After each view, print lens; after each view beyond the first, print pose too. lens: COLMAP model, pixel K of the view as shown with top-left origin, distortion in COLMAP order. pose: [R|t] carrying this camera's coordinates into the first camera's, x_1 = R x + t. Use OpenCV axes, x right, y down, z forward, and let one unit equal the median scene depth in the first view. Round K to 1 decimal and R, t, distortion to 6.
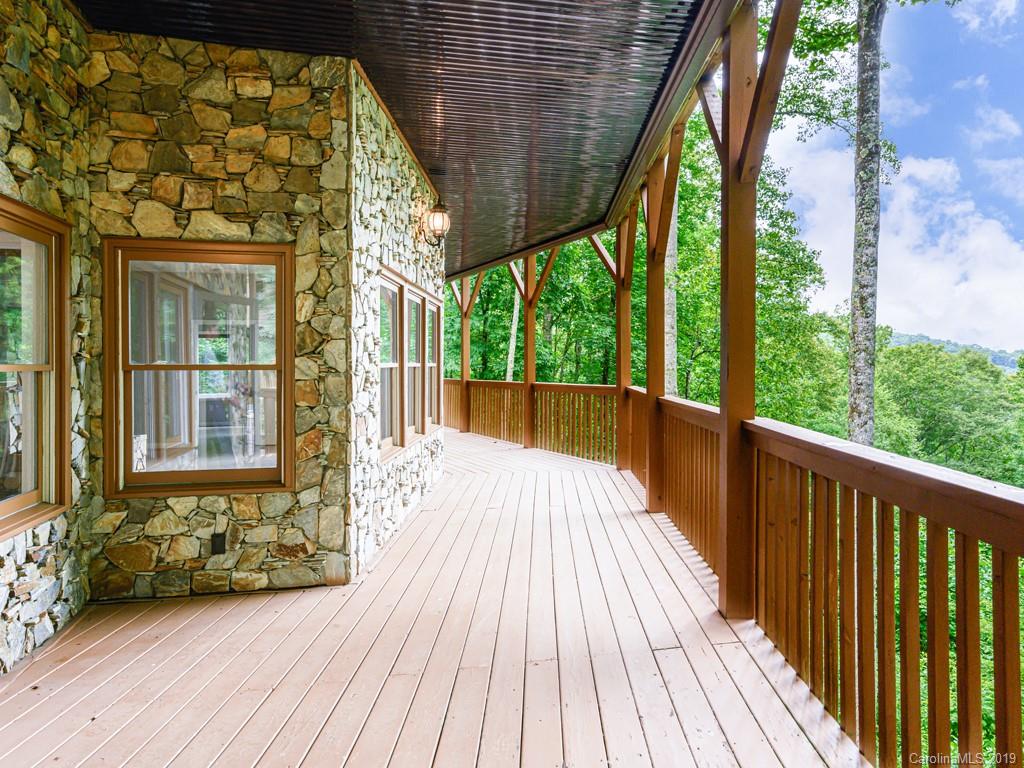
lens RADIAL K [[761.4, 0, 512.0], [0, 761.4, 384.0], [0, 0, 1]] dist [0.021613, 0.000042]
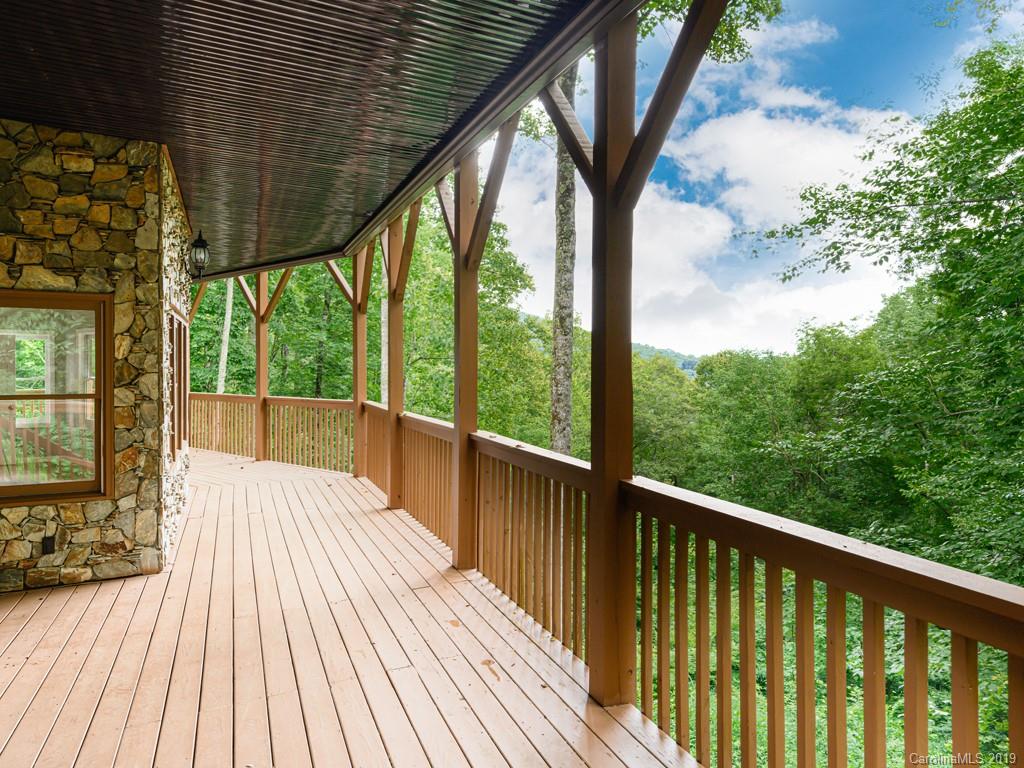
lens RADIAL K [[805.0, 0, 512.0], [0, 805.0, 384.0], [0, 0, 1]] dist [0.044960, 0.002279]
pose [[0.935607, 0.002465, 0.353036, -0.150697], [0.000264, 0.999970, -0.007681, -0.031436], [-0.353044, 0.007280, 0.935578, -0.431082]]
